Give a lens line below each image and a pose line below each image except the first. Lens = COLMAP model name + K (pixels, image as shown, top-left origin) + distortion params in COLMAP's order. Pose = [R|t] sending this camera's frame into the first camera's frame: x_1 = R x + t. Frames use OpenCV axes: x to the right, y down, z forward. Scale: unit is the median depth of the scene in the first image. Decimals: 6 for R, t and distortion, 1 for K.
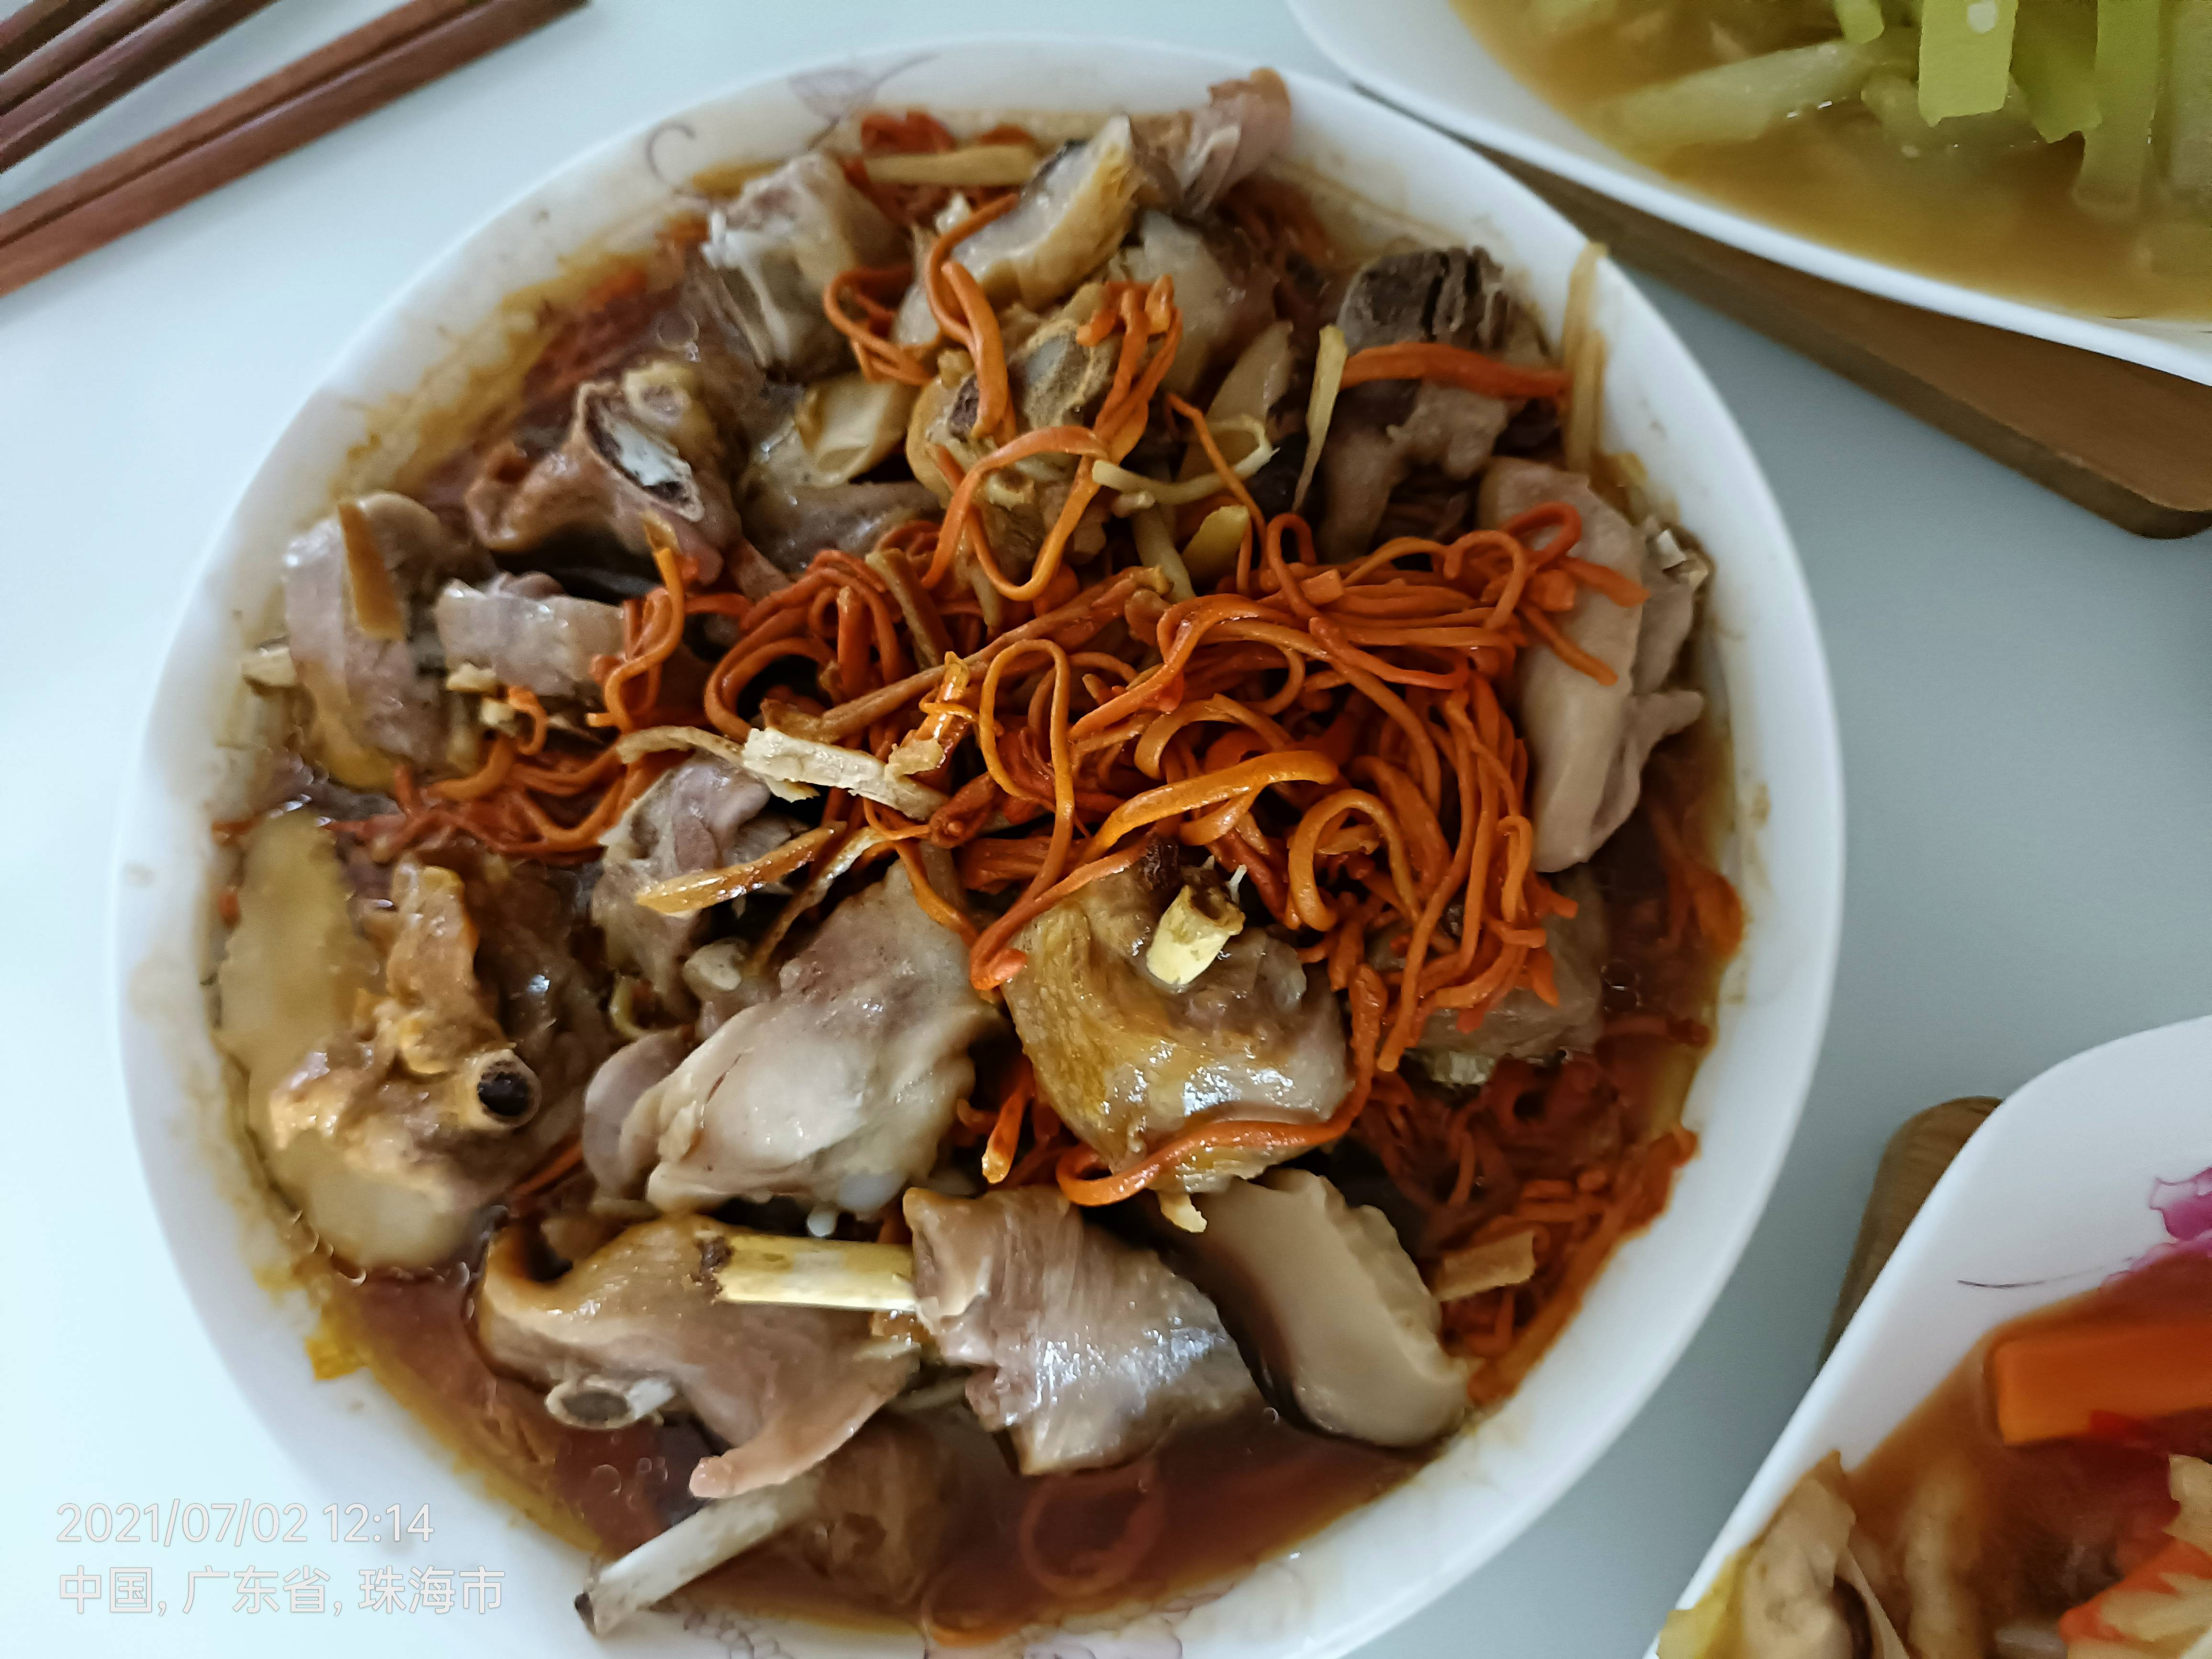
lens RADIAL K [[1810.4, 0, 1106.8], [0, 1810.4, 823.2], [0, 0, 1]] dist [-0.001665, -0.001789]
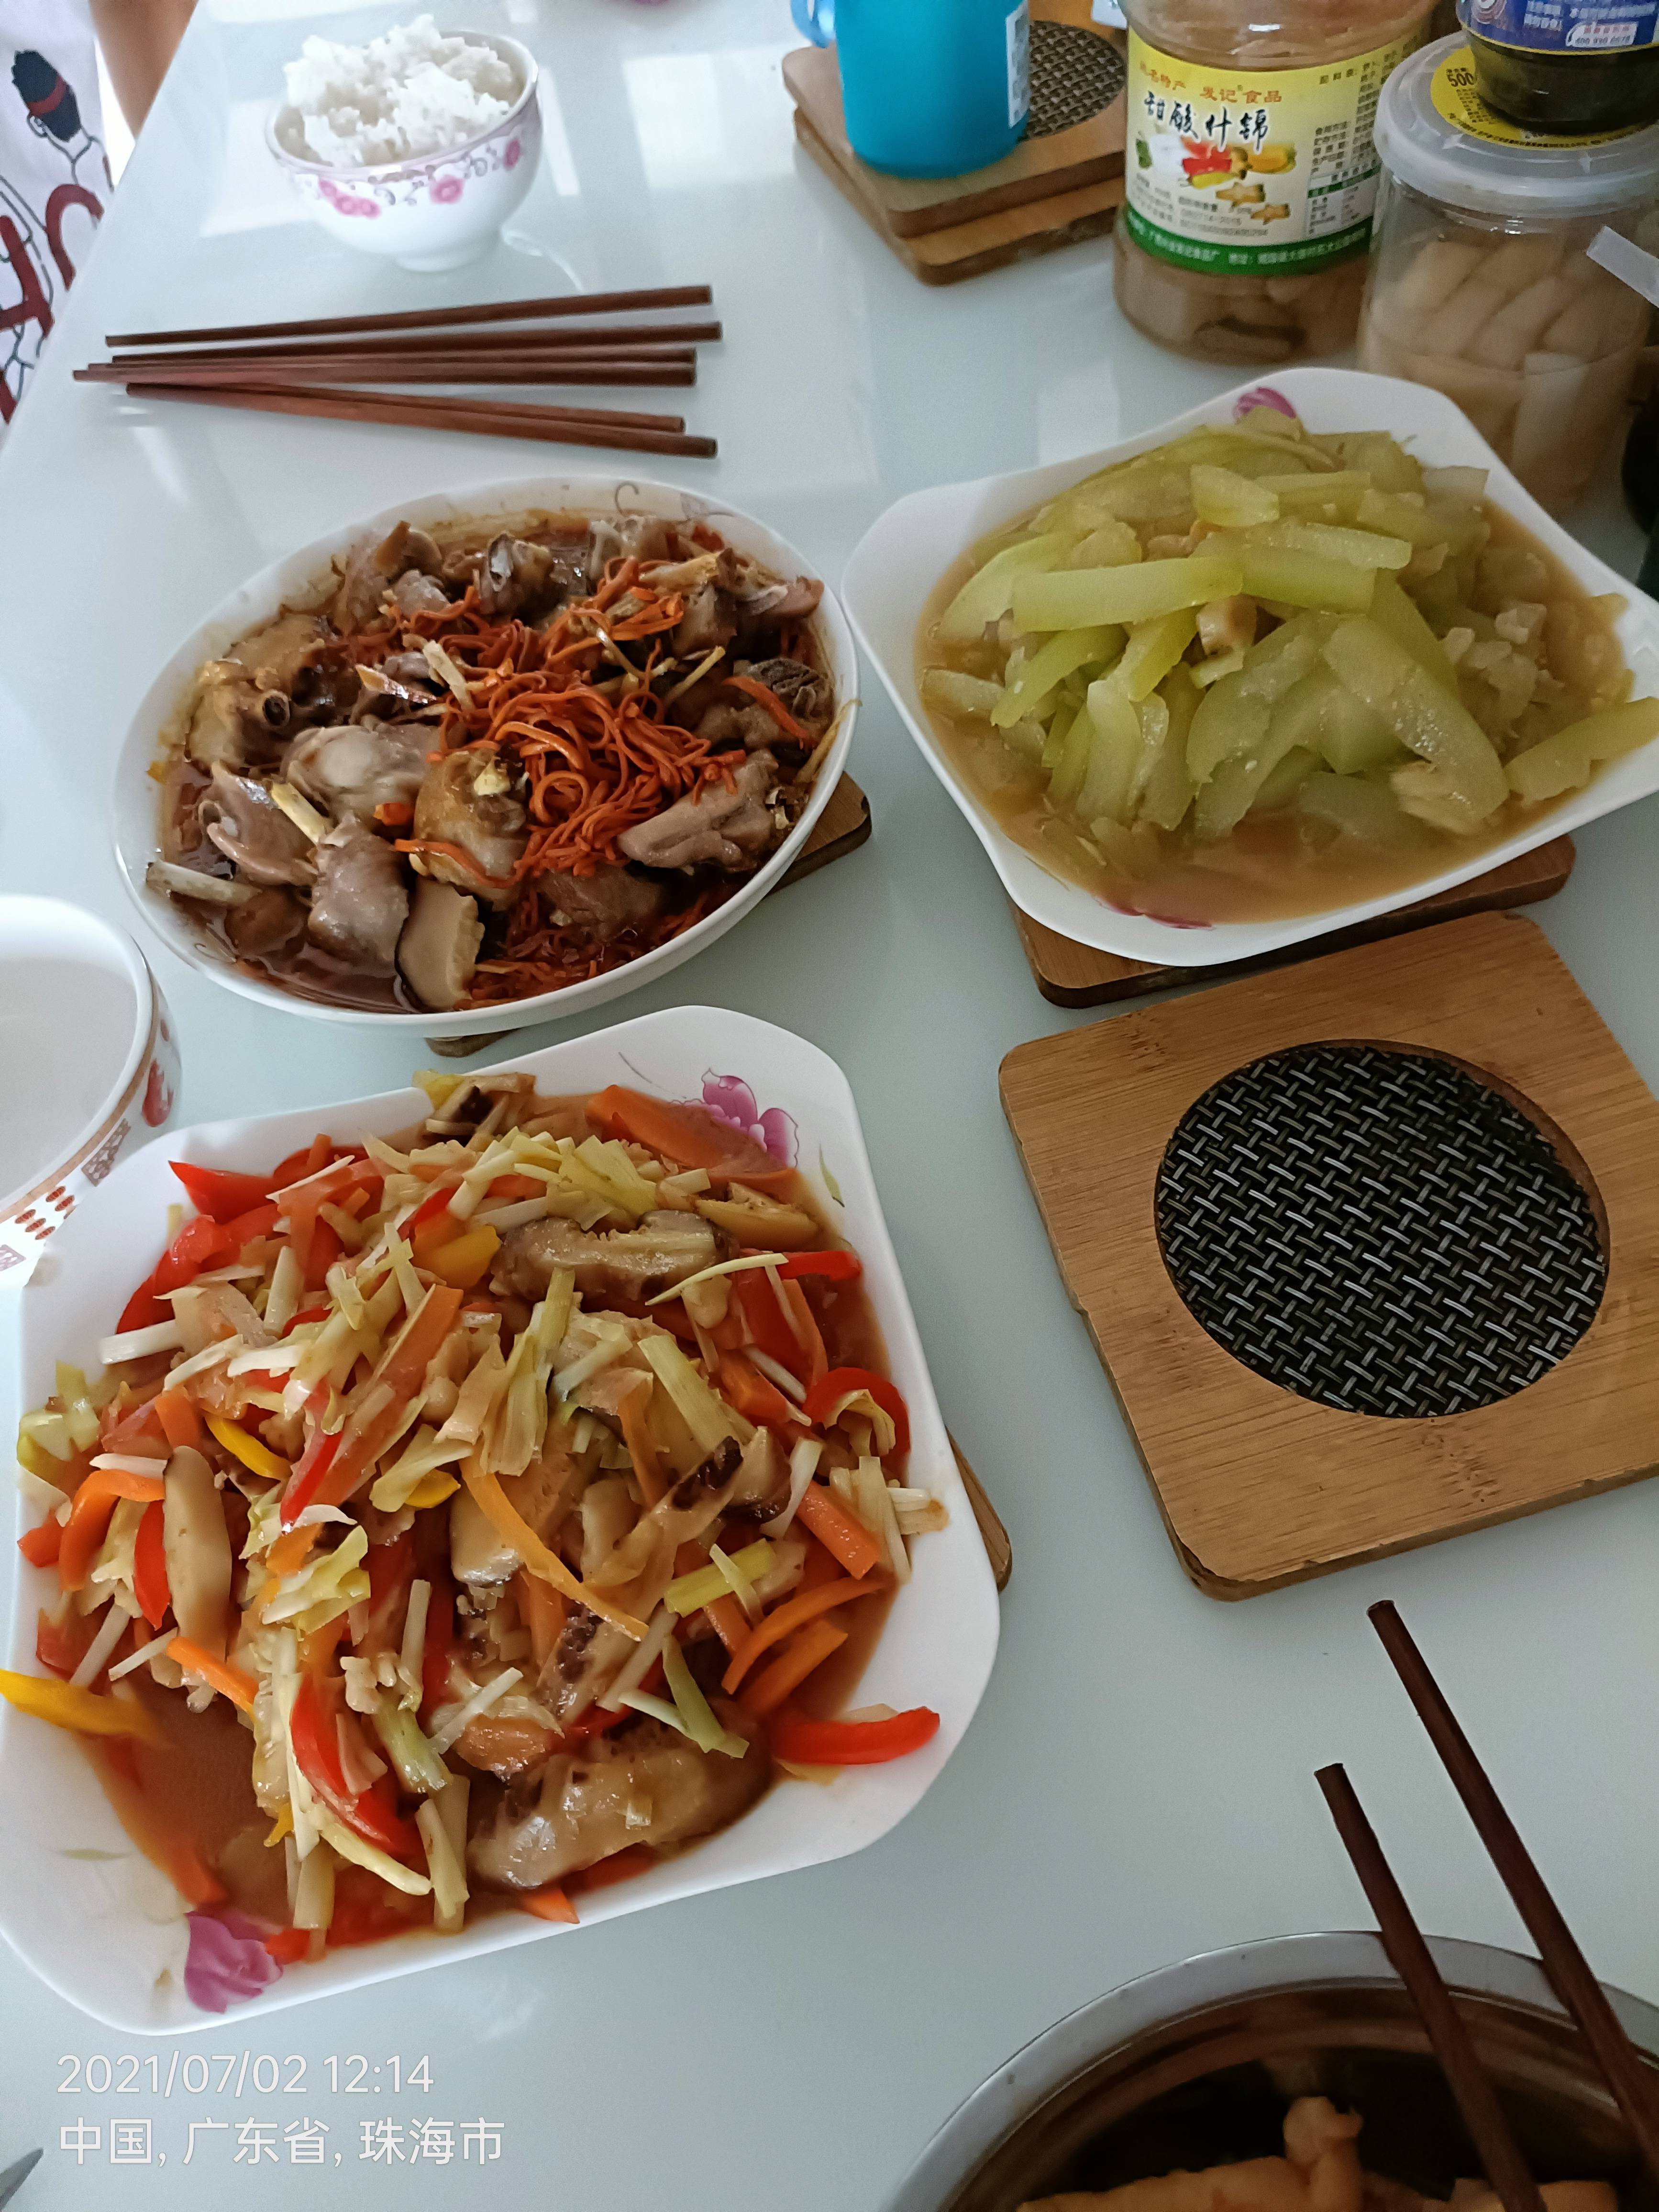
lens RADIAL K [[1810.4, 0, 827.2], [0, 1810.4, 1108.2], [0, 0, 1]] dist [-0.001665, -0.001789]
pose [[0.755189, 0.581418, -0.302726, 1.300040], [-0.633175, 0.766530, -0.107334, 0.355227], [0.169643, 0.272736, 0.947014, -1.054568]]
